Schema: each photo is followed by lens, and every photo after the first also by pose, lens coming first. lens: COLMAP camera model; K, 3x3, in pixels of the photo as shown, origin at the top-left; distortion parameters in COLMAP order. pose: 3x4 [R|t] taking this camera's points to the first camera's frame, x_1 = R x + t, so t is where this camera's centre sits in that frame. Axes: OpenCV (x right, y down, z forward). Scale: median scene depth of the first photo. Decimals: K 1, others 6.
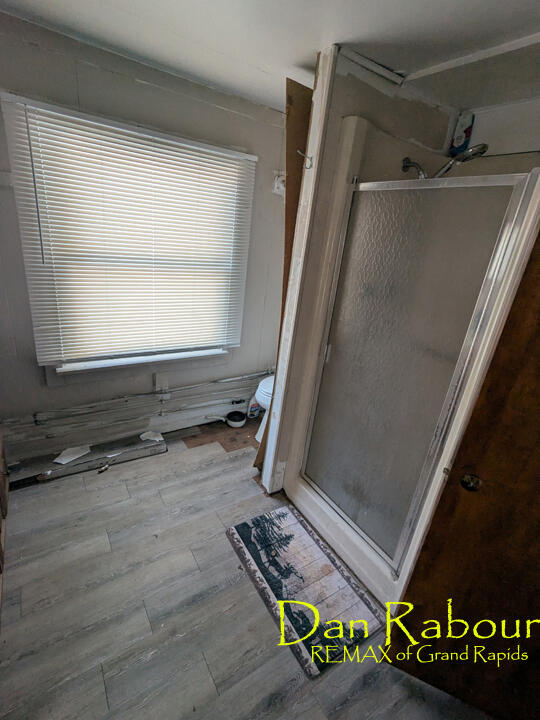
lens RADIAL K [[337.6, 0, 270.4], [0, 337.6, 359.3], [0, 0, 1]] dist [-0.002484, 0.000598]
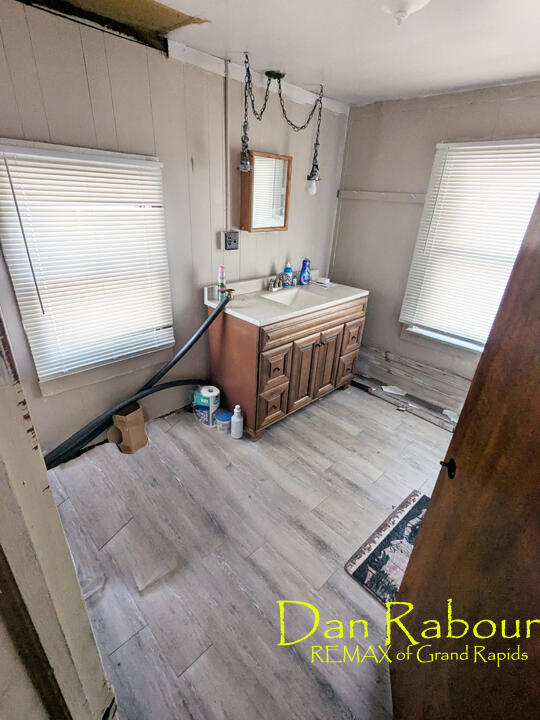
lens RADIAL K [[337.6, 0, 267.5], [0, 337.6, 359.3], [0, 0, 1]] dist [-0.002484, 0.000598]
pose [[0.188862, 0.326423, -0.926164, 0.661004], [-0.379723, 0.894048, 0.237672, 0.035810], [0.905617, 0.306798, 0.292802, 0.082569]]
